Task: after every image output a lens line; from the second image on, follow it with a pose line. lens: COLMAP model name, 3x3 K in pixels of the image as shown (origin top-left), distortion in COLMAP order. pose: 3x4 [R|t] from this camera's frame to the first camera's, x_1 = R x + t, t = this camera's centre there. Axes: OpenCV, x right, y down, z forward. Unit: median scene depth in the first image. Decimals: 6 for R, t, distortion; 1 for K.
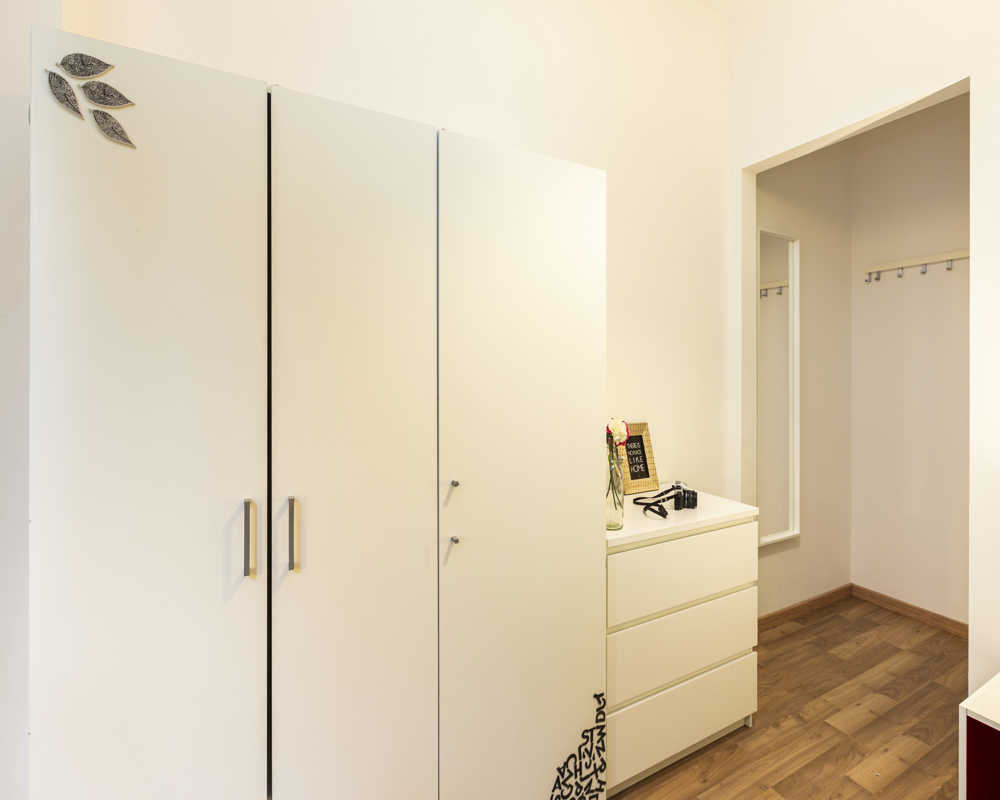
lens RADIAL K [[480.3, 0, 504.2], [0, 480.3, 366.5], [0, 0, 1]] dist [0.003060, 0.000899]
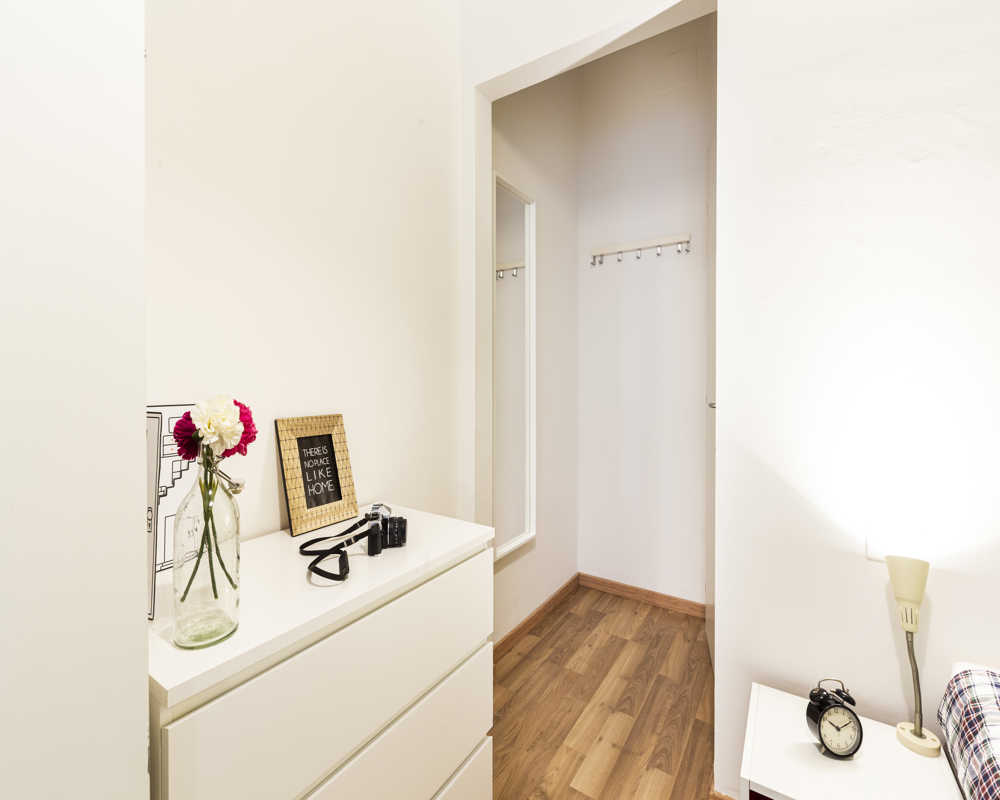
lens RADIAL K [[444.4, 0, 500.0], [0, 444.4, 400.0], [0, 0, 1]] dist [0.000096, 0.000111]
pose [[0.878261, -0.026362, 0.477454, 0.205160], [0.000426, 0.998522, 0.054350, 0.067384], [-0.478181, -0.047530, 0.876974, 0.387117]]
